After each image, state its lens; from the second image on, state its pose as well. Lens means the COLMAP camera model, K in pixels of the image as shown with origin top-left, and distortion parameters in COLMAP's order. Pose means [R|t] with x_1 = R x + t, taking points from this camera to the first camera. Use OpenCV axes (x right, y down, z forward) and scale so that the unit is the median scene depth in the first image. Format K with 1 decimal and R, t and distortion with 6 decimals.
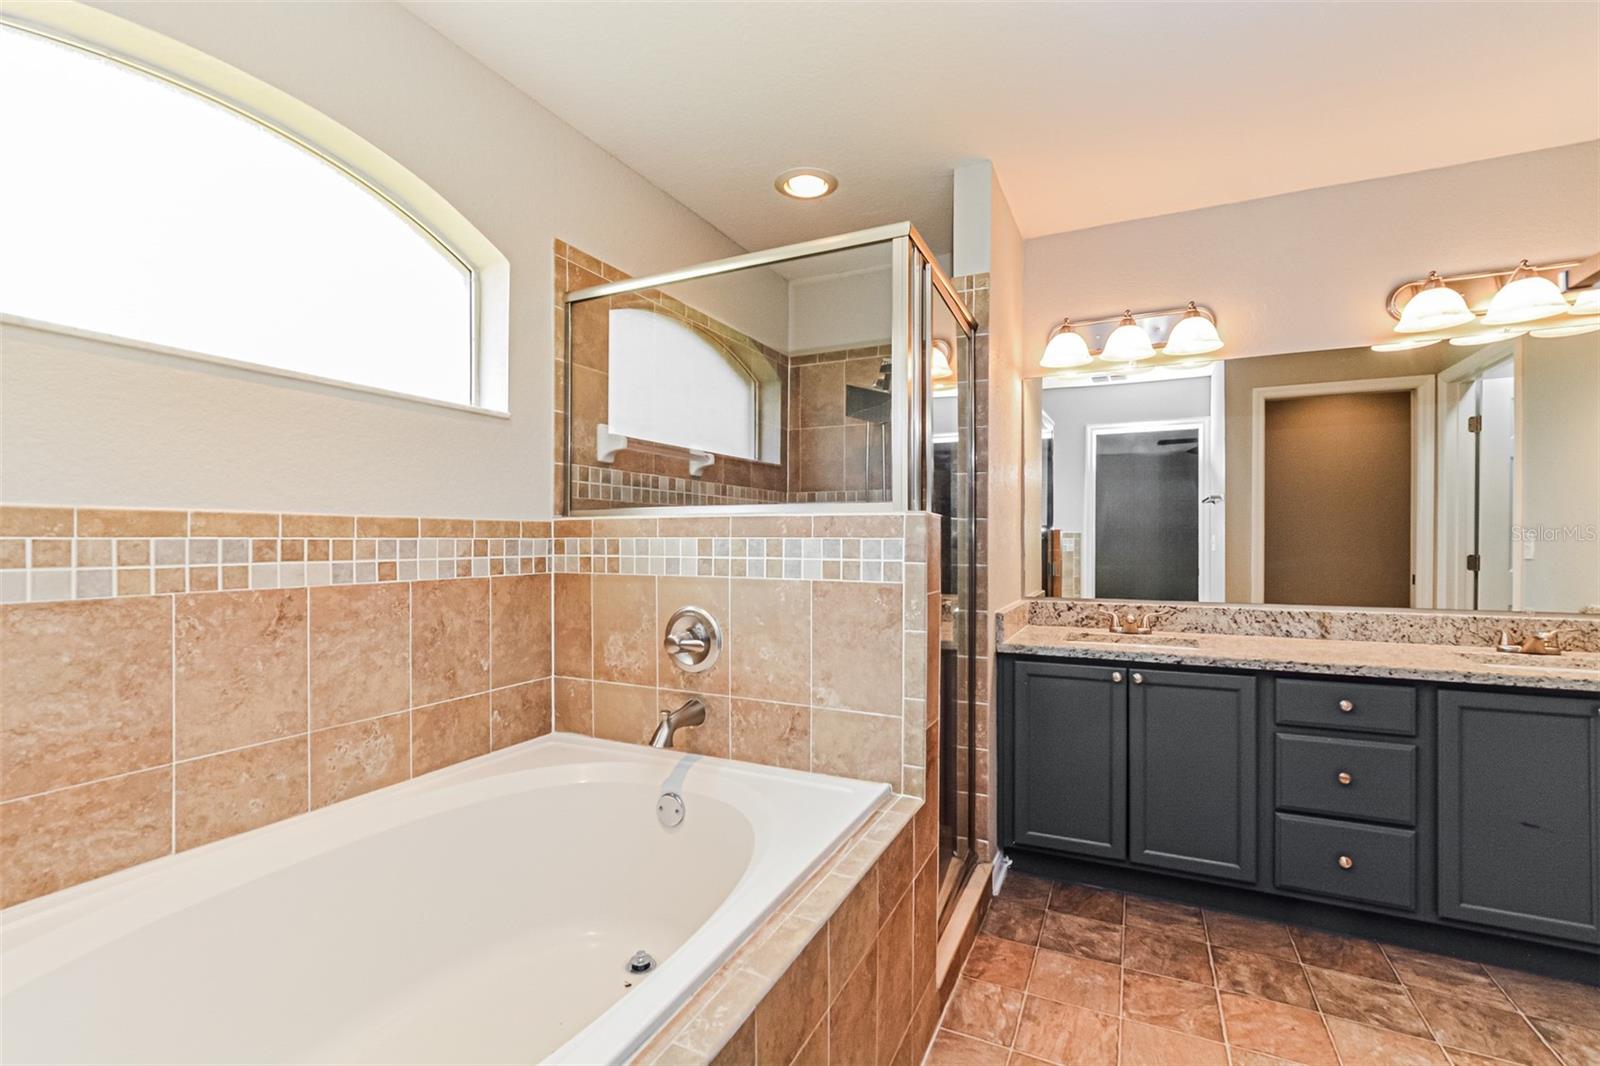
lens RADIAL K [[663.8, 0, 792.7], [0, 663.8, 541.0], [0, 0, 1]] dist [-0.032841, 0.012223]
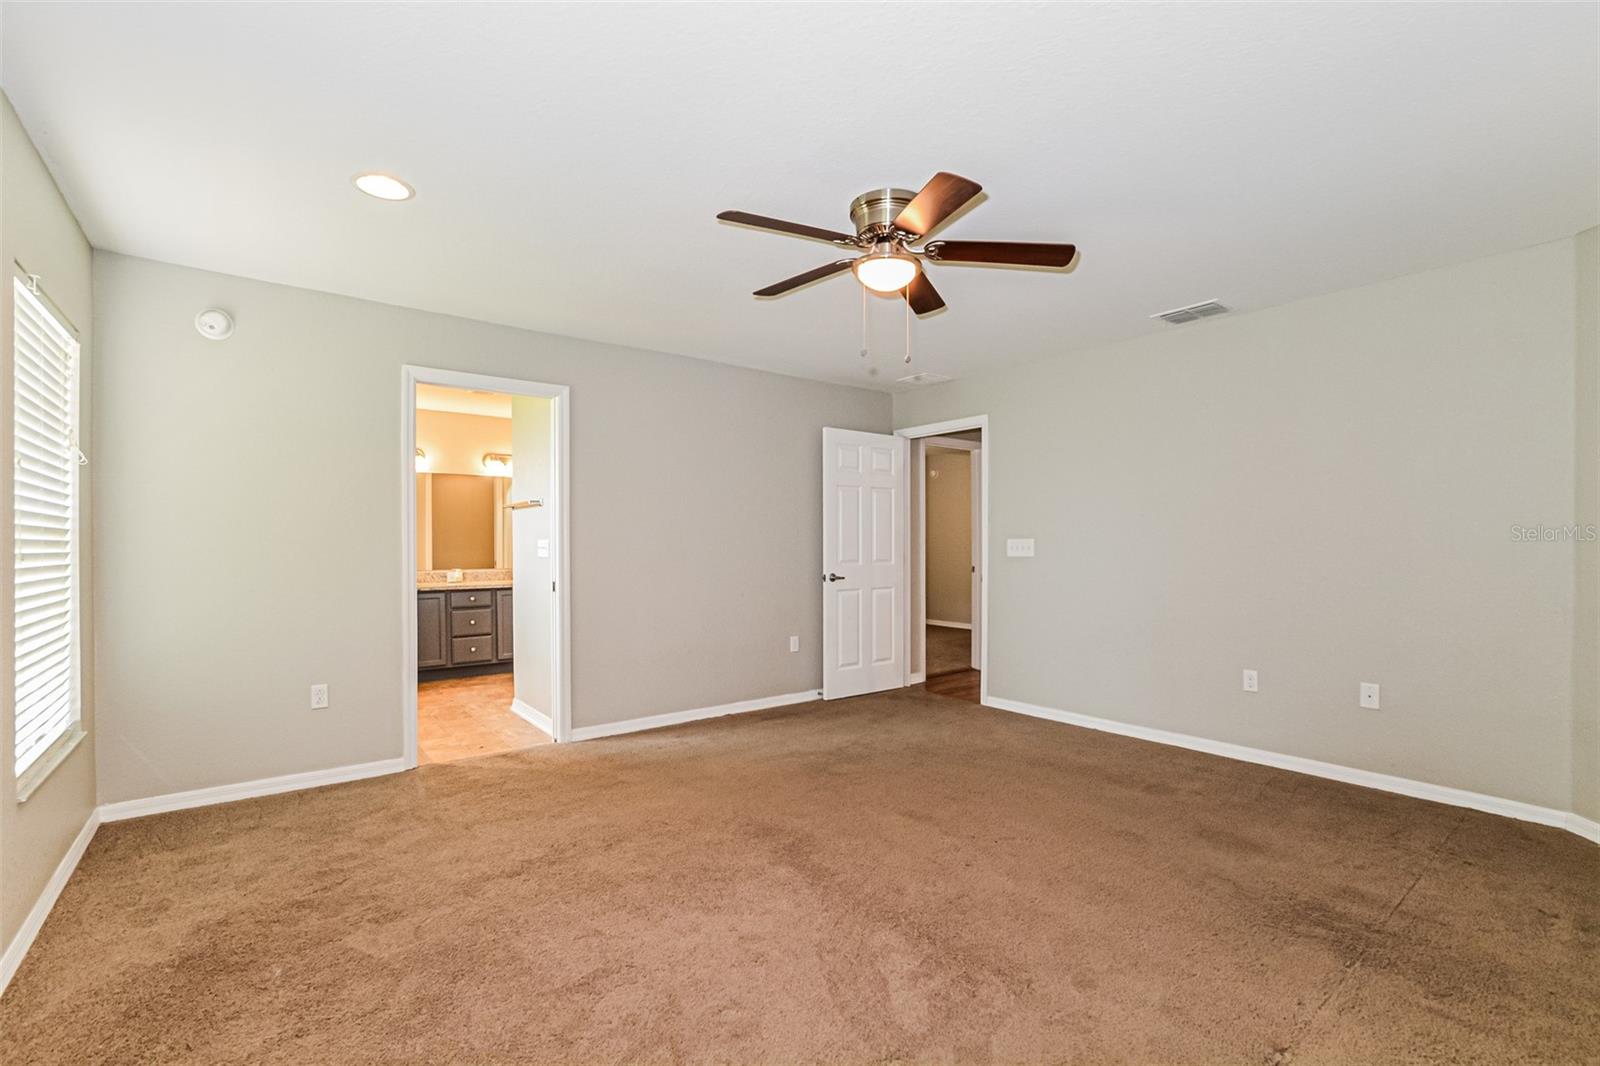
lens RADIAL K [[663.8, 0, 792.7], [0, 663.8, 541.0], [0, 0, 1]] dist [-0.032841, 0.012223]
pose [[0.389779, 0.000356, 0.920909, -1.764811], [0.005603, 0.999980, -0.002758, 0.001100], [-0.920892, 0.006235, 0.389769, -1.983299]]
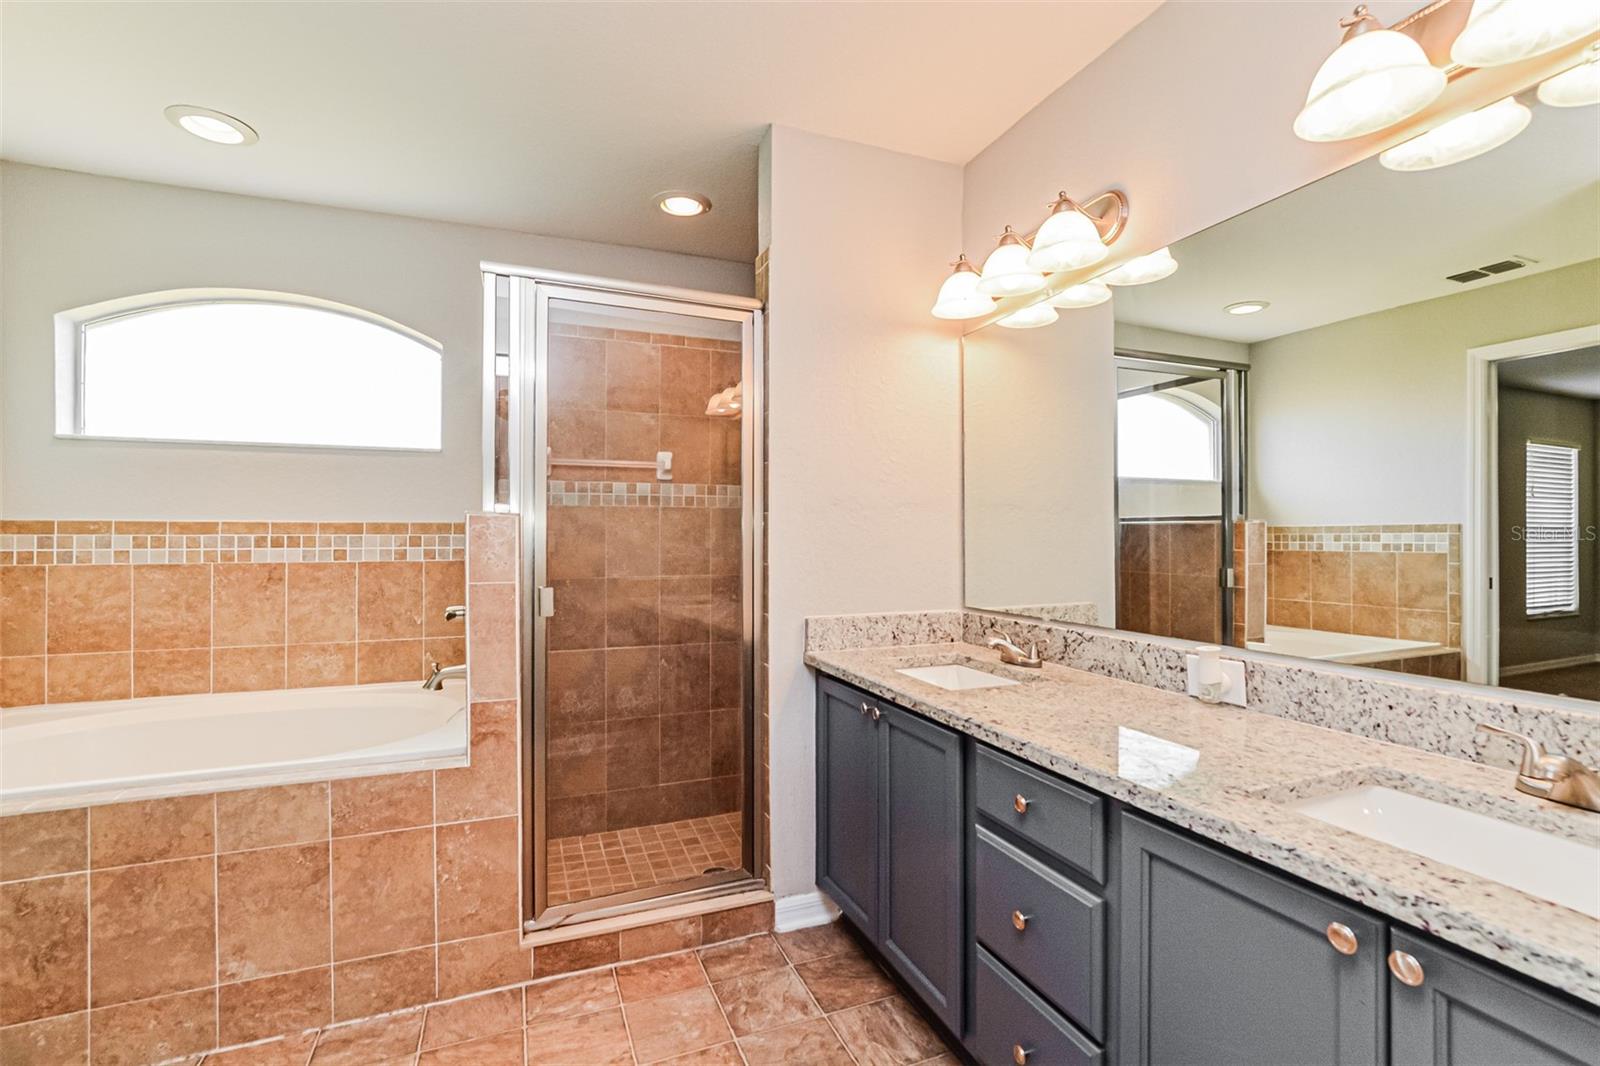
lens RADIAL K [[663.8, 0, 792.7], [0, 663.8, 541.0], [0, 0, 1]] dist [-0.032841, 0.012223]
pose [[0.766230, 0.002528, -0.642561, 1.359947], [-0.000431, 0.999994, 0.003419, 0.005088], [0.642566, -0.002343, 0.766227, 0.492350]]
